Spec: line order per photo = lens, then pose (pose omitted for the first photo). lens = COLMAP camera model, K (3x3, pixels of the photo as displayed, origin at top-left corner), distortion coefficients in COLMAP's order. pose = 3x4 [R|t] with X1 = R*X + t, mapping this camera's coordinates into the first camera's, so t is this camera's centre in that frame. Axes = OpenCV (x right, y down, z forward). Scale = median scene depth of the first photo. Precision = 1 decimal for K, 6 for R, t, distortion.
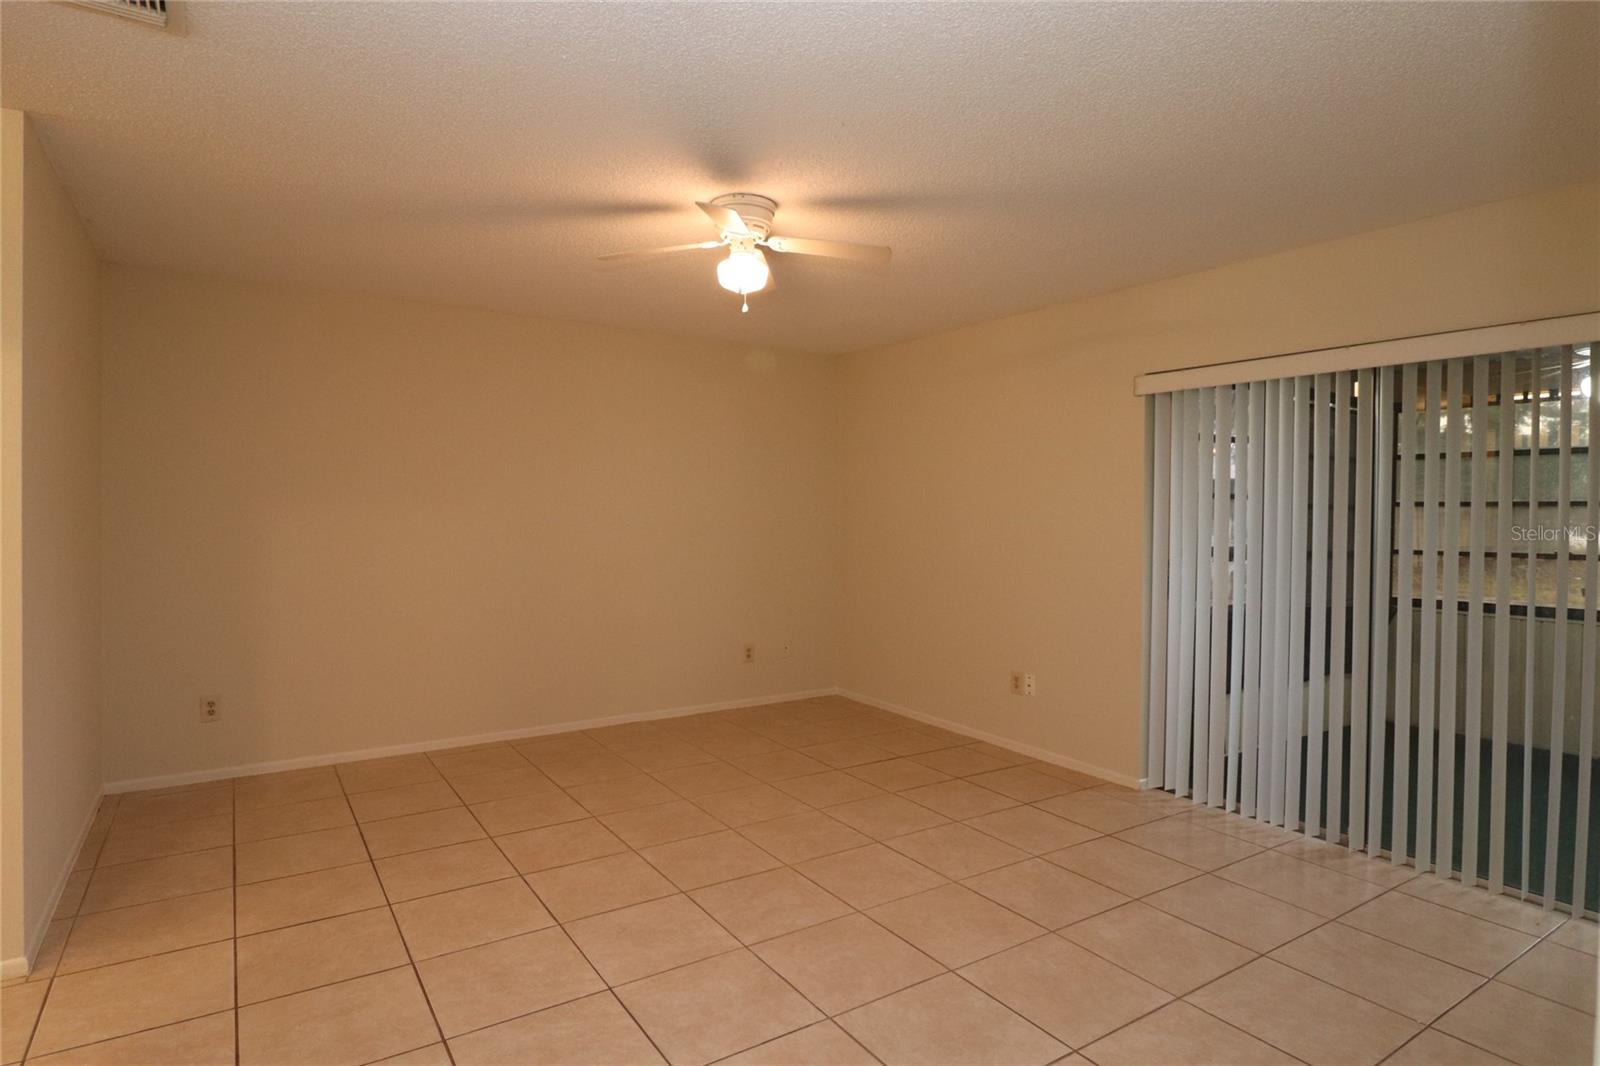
lens RADIAL K [[854.5, 0, 798.5], [0, 854.5, 520.2], [0, 0, 1]] dist [0.001057, 0.000065]
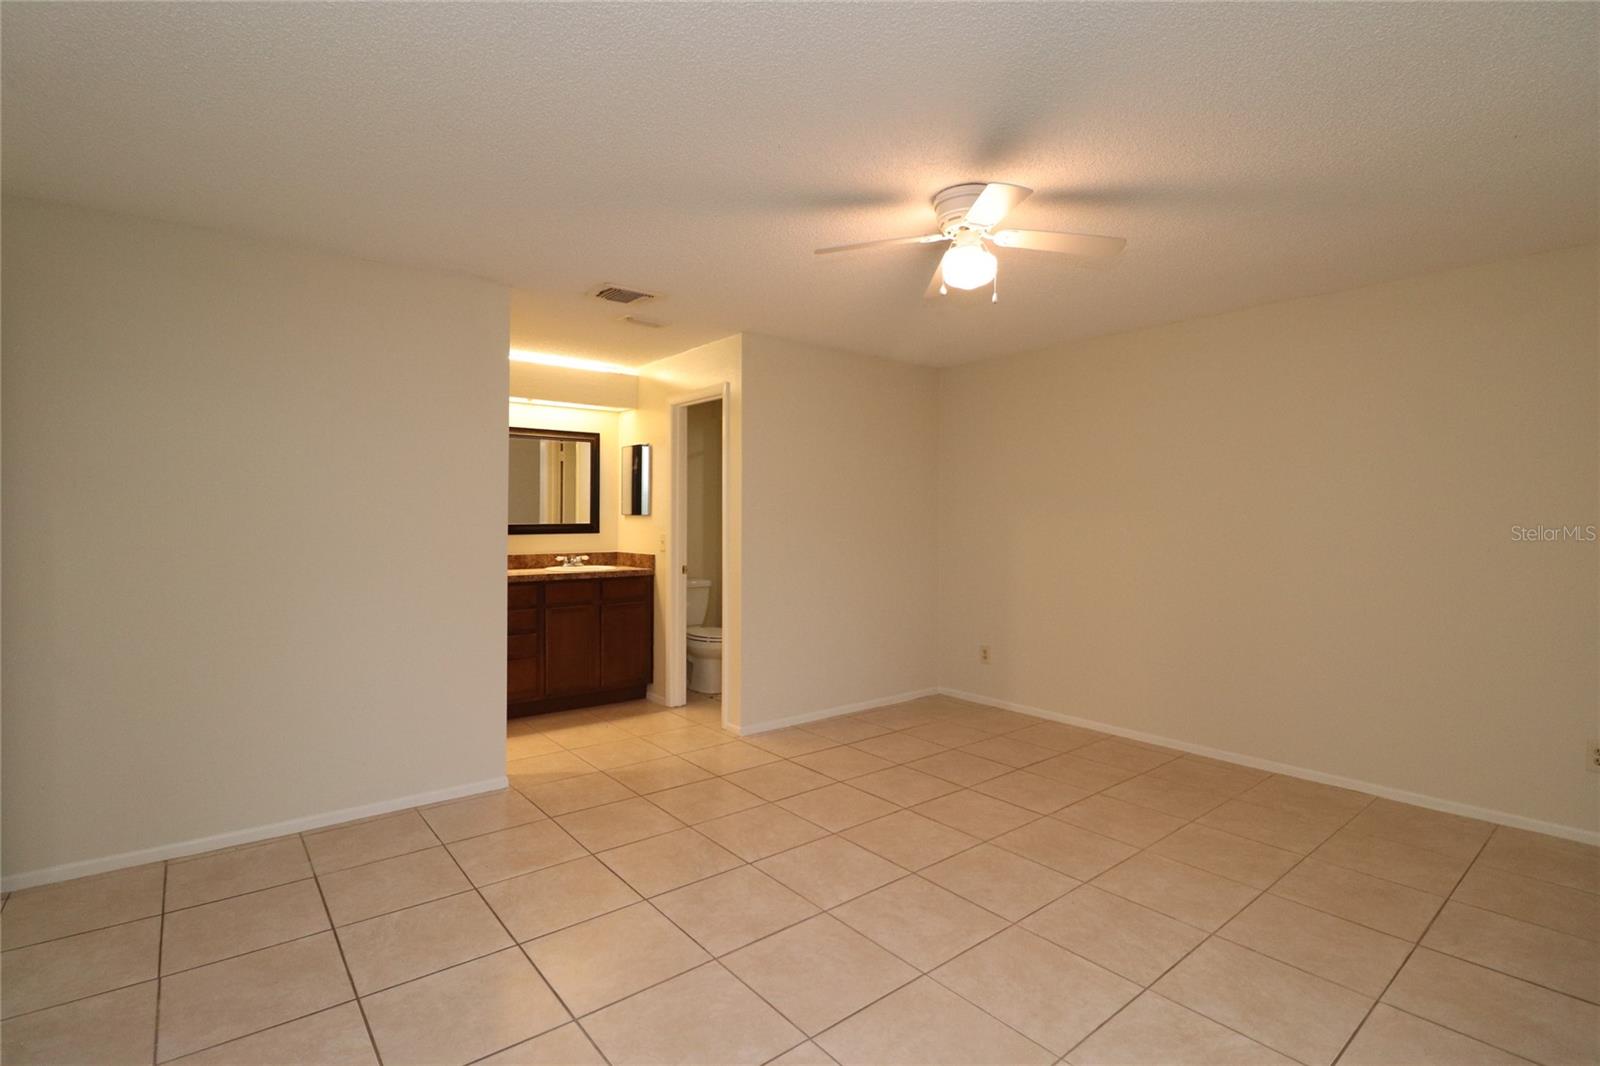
lens RADIAL K [[756.0, 0, 798.5], [0, 756.0, 525.7], [0, 0, 1]] dist [-0.001040, -0.000454]
pose [[0.097294, 0.000406, -0.995256, 0.725229], [-0.017445, 0.999847, -0.001297, 0.006691], [0.995103, 0.017488, 0.097287, 0.699228]]
